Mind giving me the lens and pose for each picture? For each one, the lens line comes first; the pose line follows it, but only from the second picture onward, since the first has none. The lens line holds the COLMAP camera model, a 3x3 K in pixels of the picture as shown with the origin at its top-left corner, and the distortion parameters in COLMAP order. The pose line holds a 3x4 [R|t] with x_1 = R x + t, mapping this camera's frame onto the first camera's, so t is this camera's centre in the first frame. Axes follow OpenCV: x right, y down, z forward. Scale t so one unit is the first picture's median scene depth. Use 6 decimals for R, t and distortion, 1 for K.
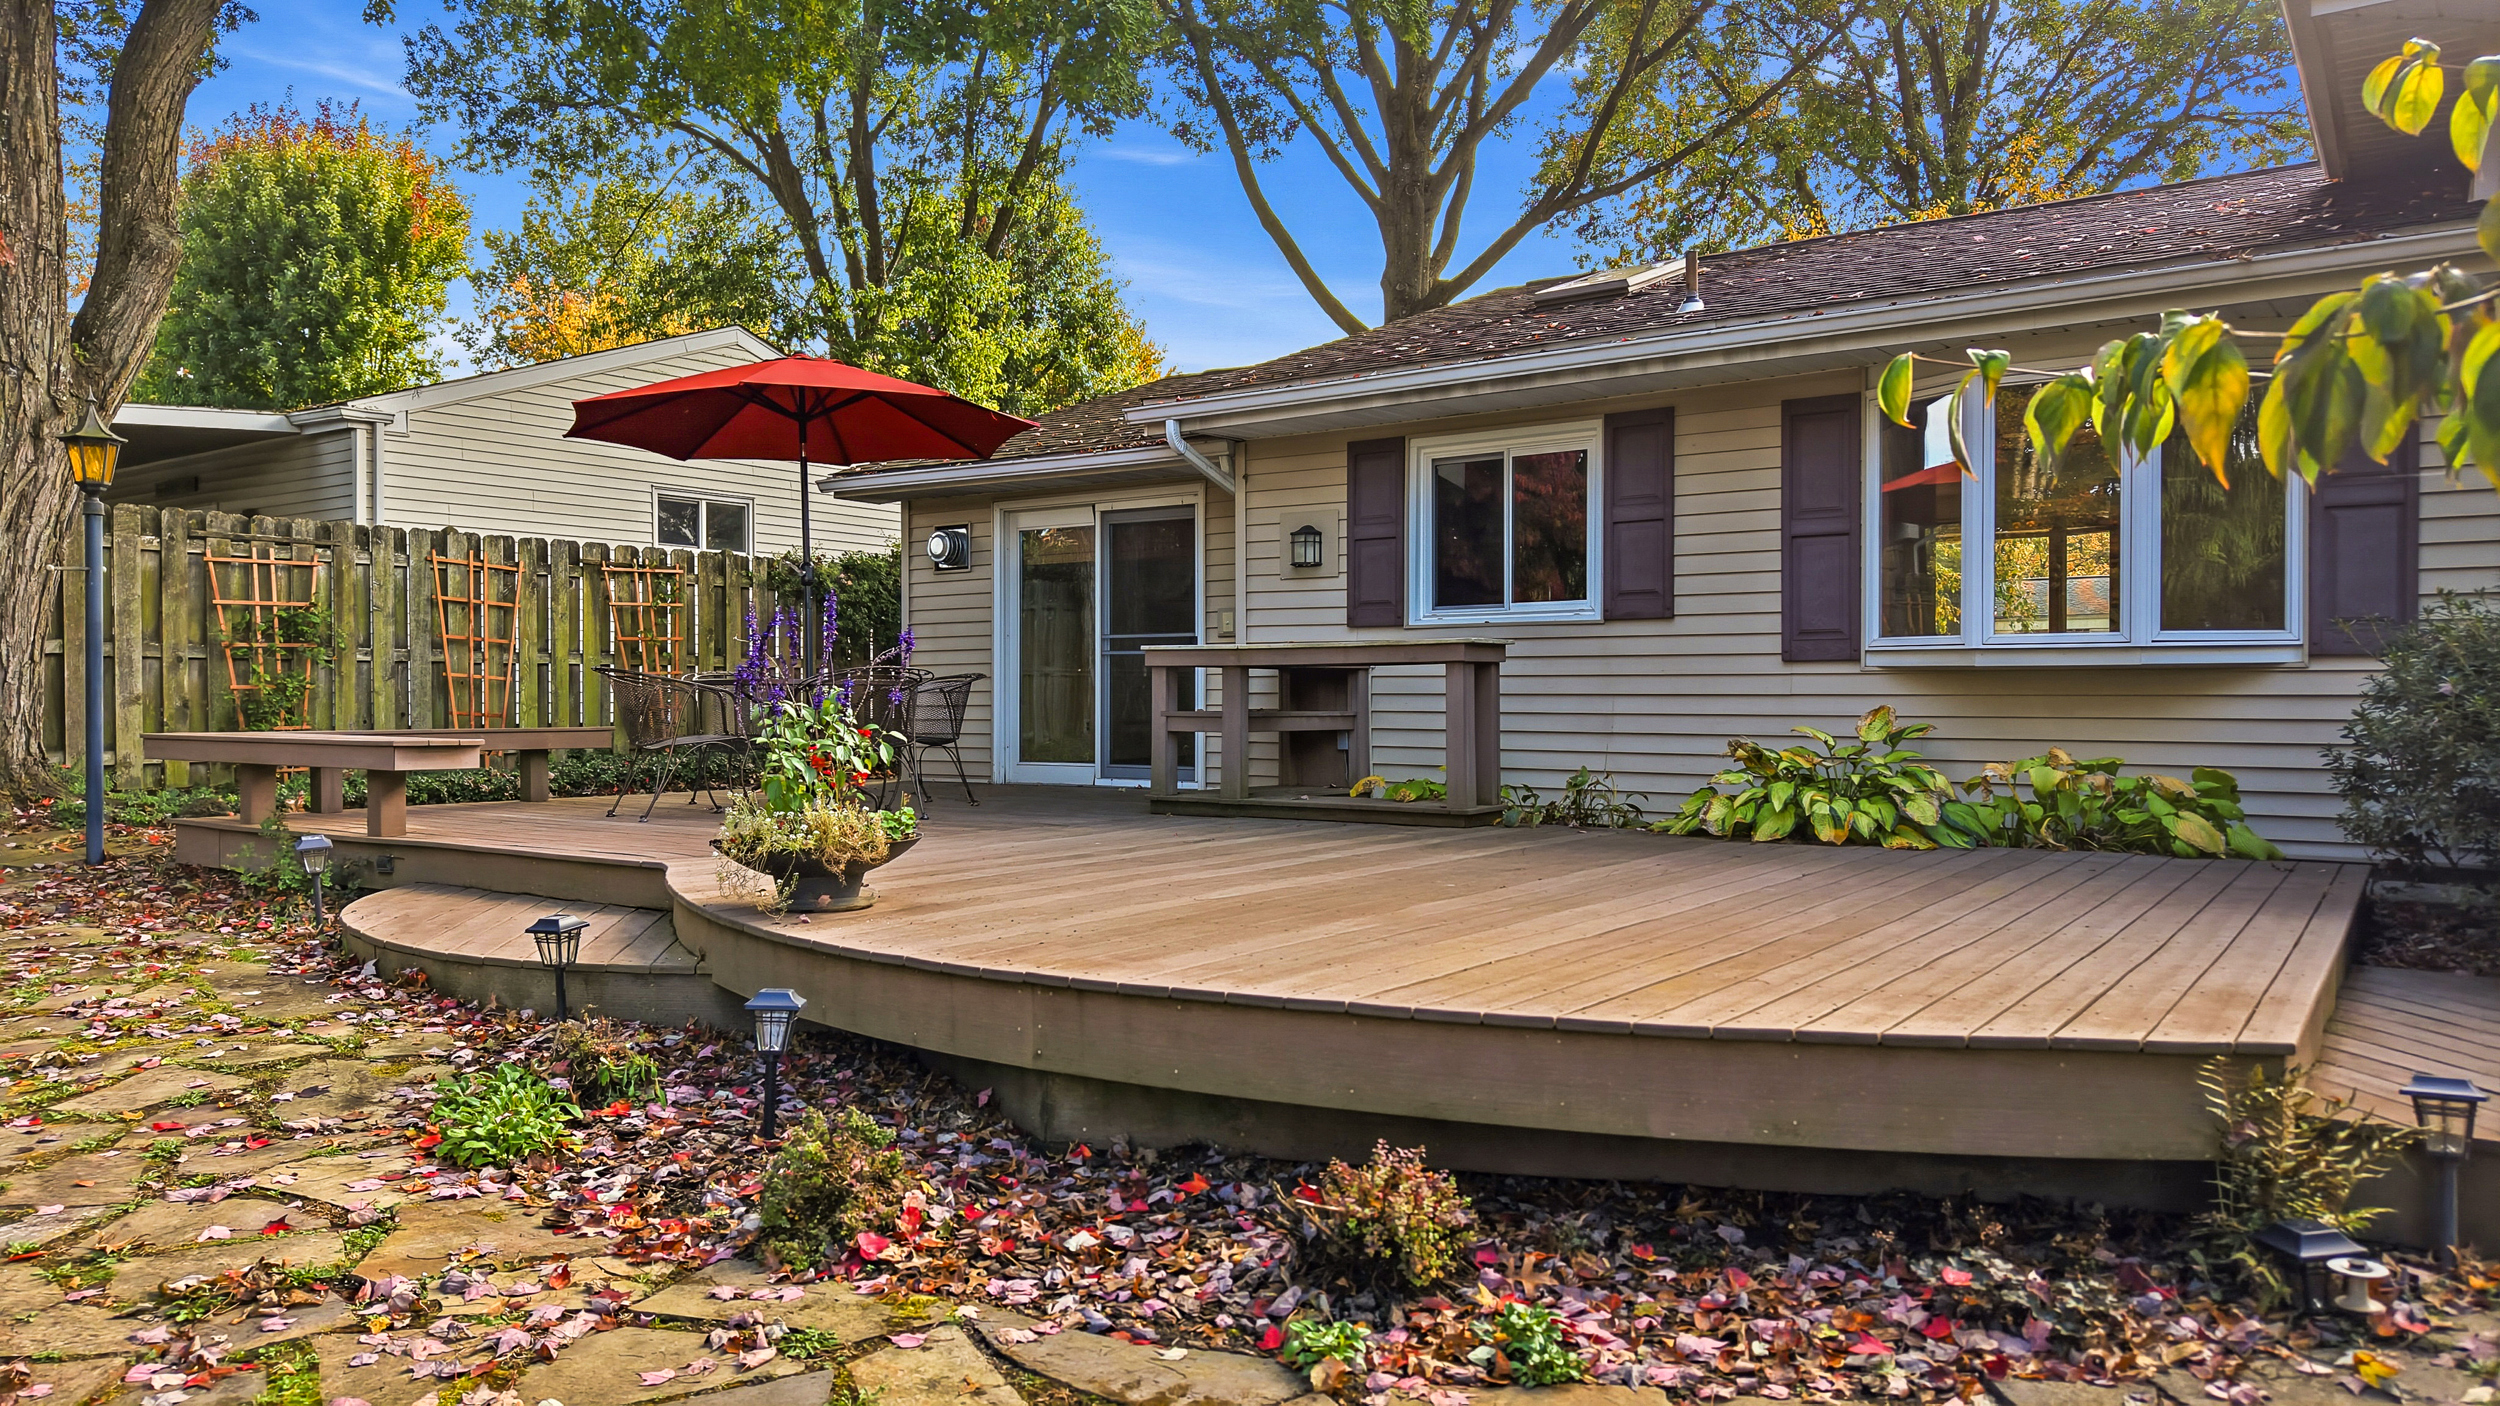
lens RADIAL K [[1691.2, 0, 1177.9], [0, 1691.2, 701.3], [0, 0, 1]] dist [0.060903, -0.113169]
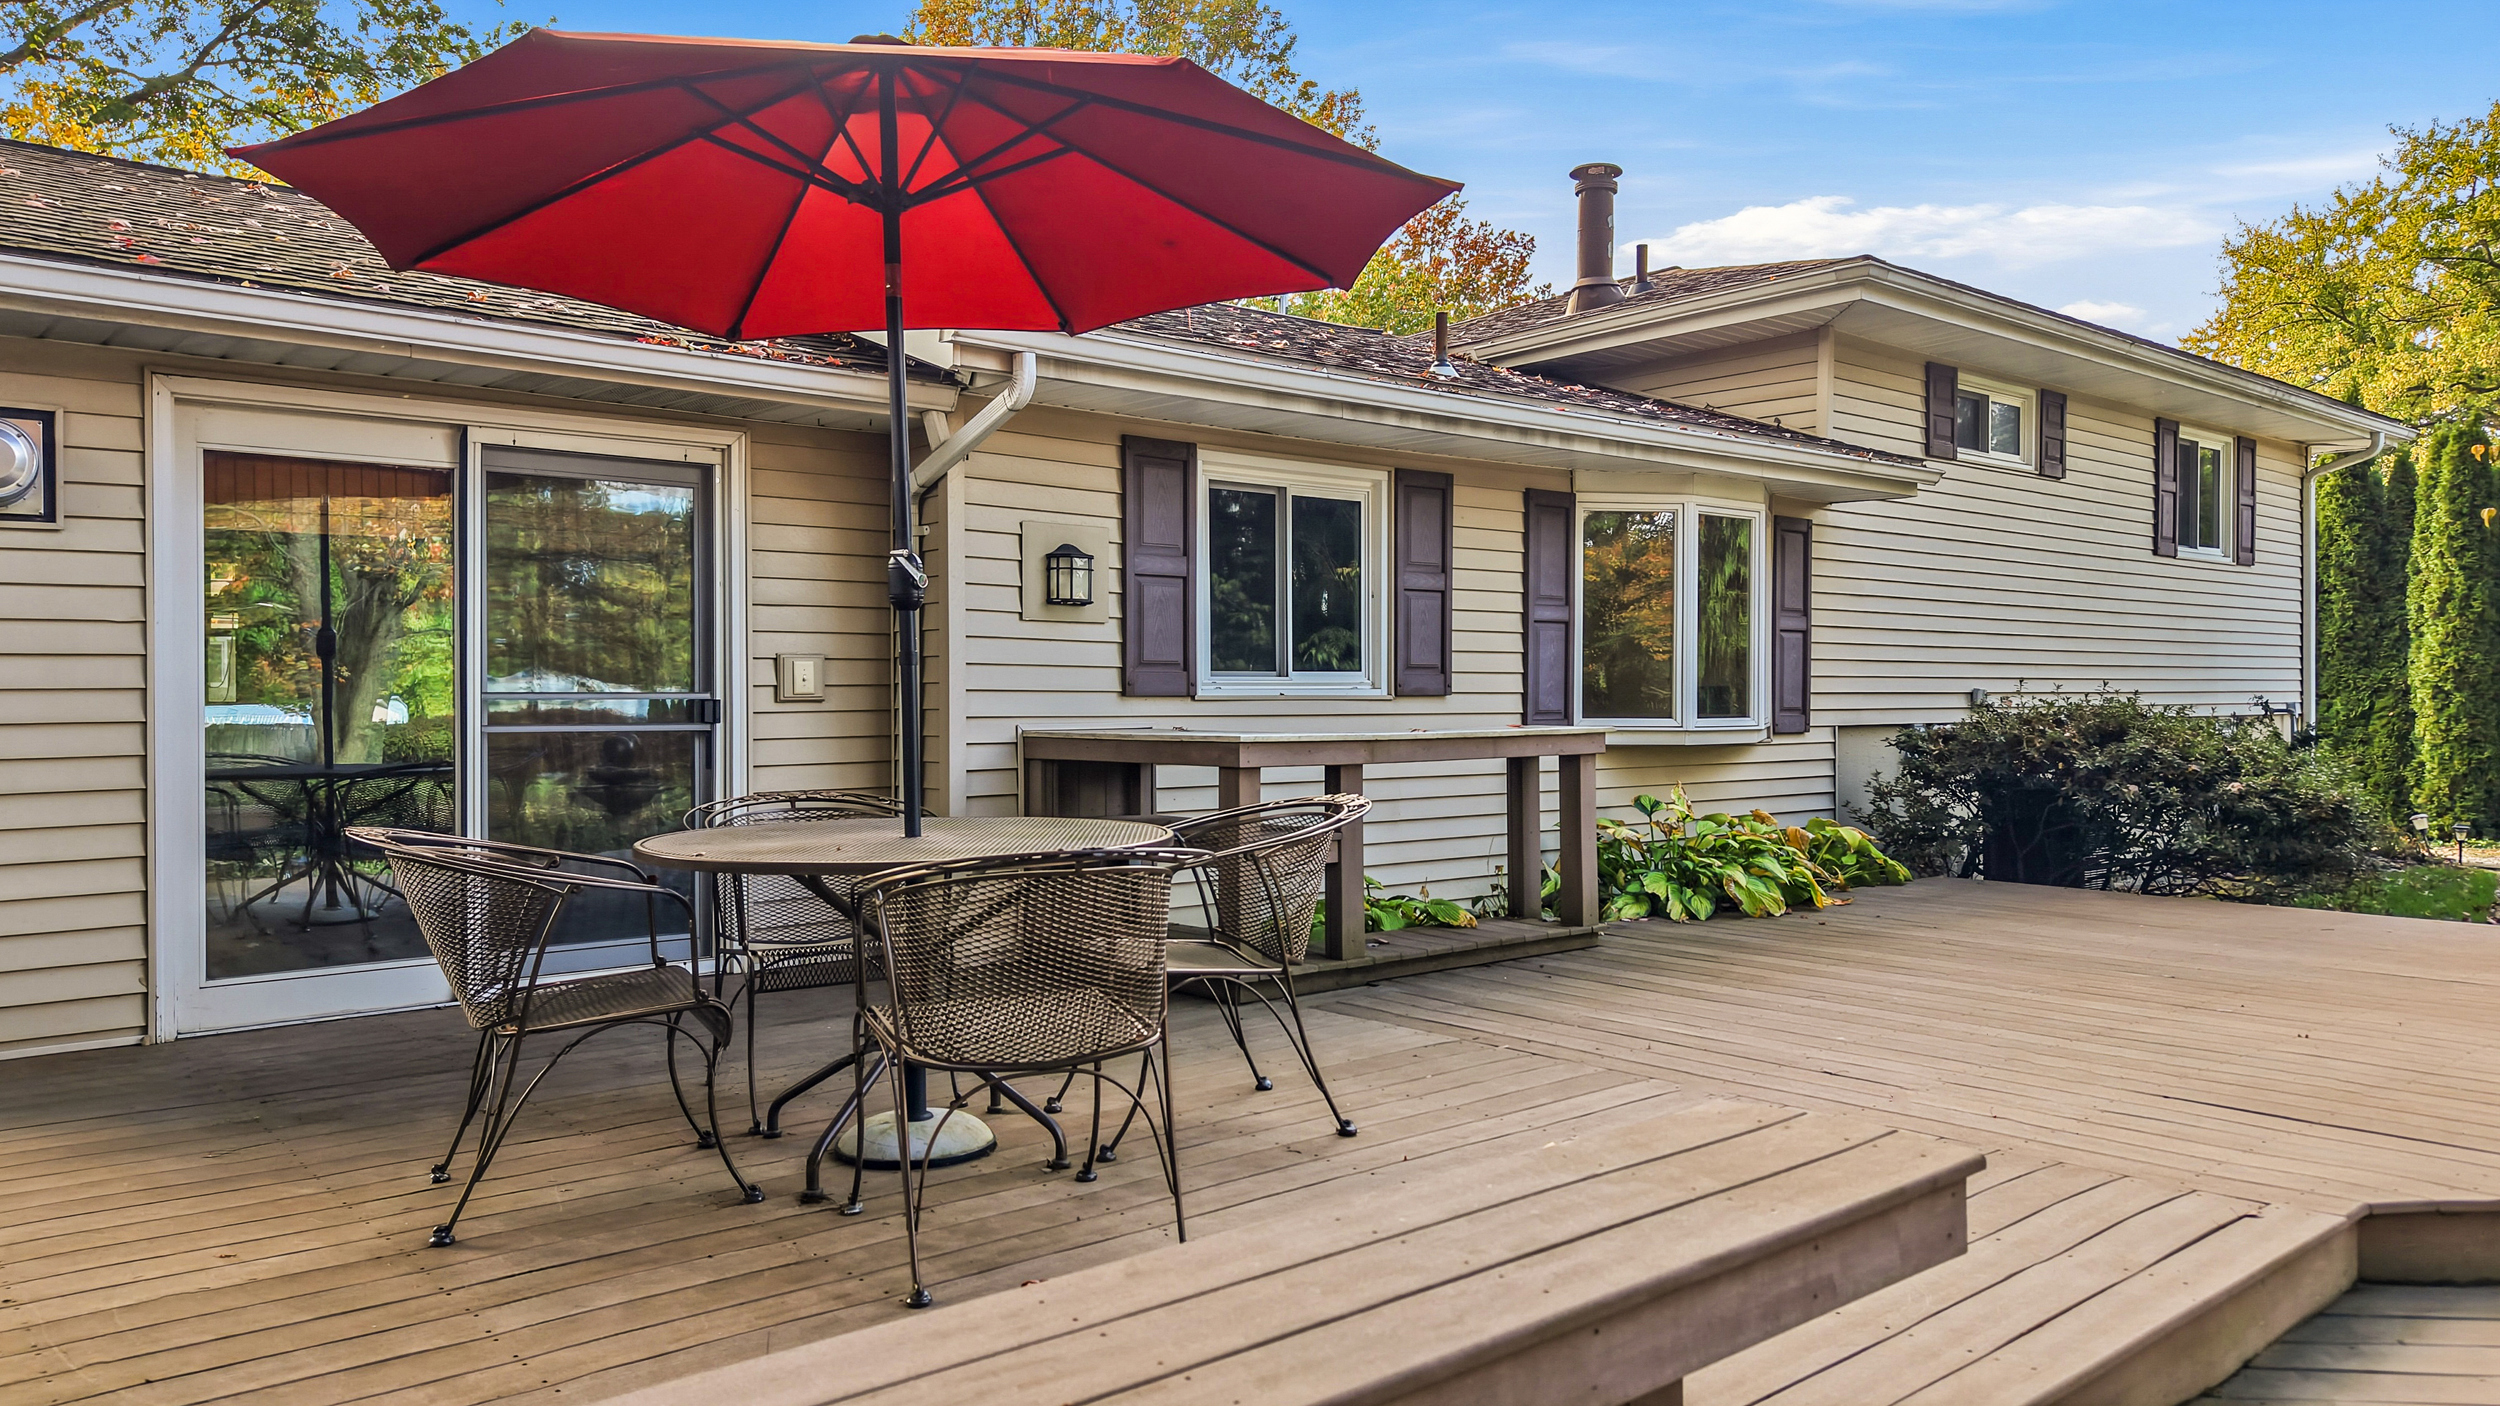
lens RADIAL K [[1723.2, 0, 1339.7], [0, 1723.2, 716.5], [0, 0, 1]] dist [0.082118, -0.001134]
pose [[0.187938, -0.011953, 0.982108, -0.594466], [0.006708, 0.999918, 0.010886, -0.042833], [-0.982158, 0.004542, 0.188003, 0.780707]]
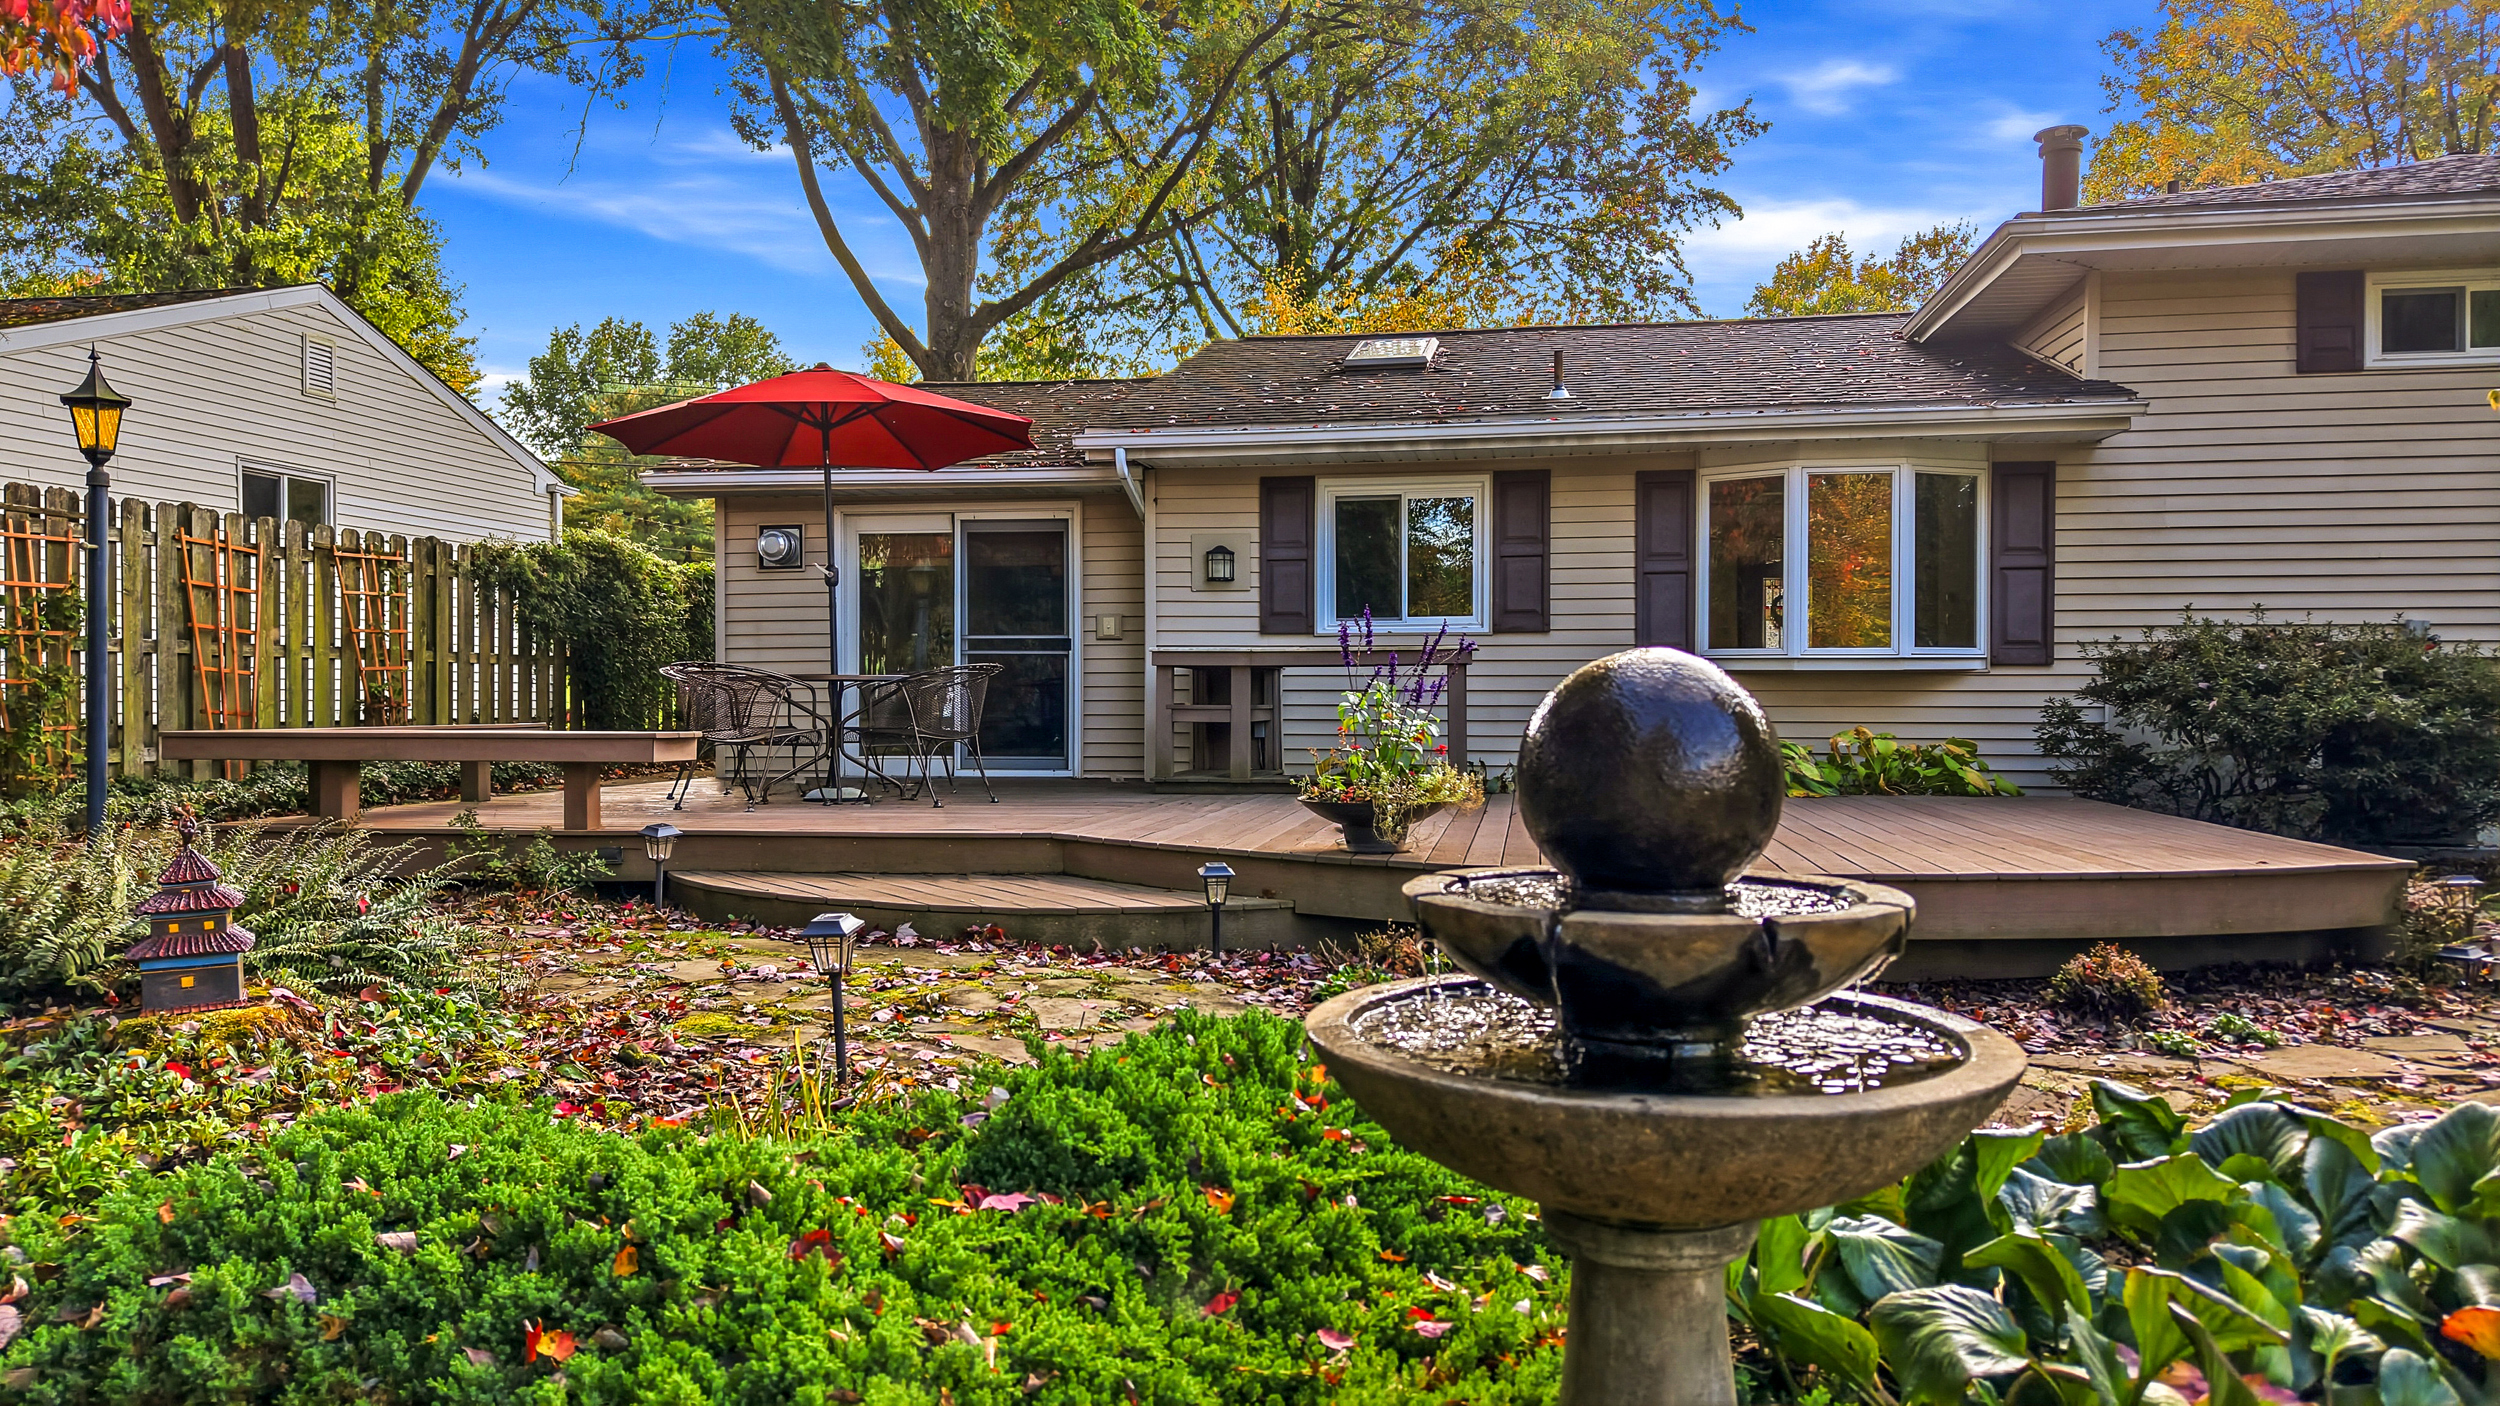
lens RADIAL K [[1728.3, 0, 1194.7], [0, 1728.3, 710.1], [0, 0, 1]] dist [0.035543, -0.065507]
pose [[0.896269, -0.003356, 0.443499, -0.477977], [0.001567, 0.999989, 0.004401, 0.003987], [-0.443509, -0.003249, 0.896264, -0.059073]]
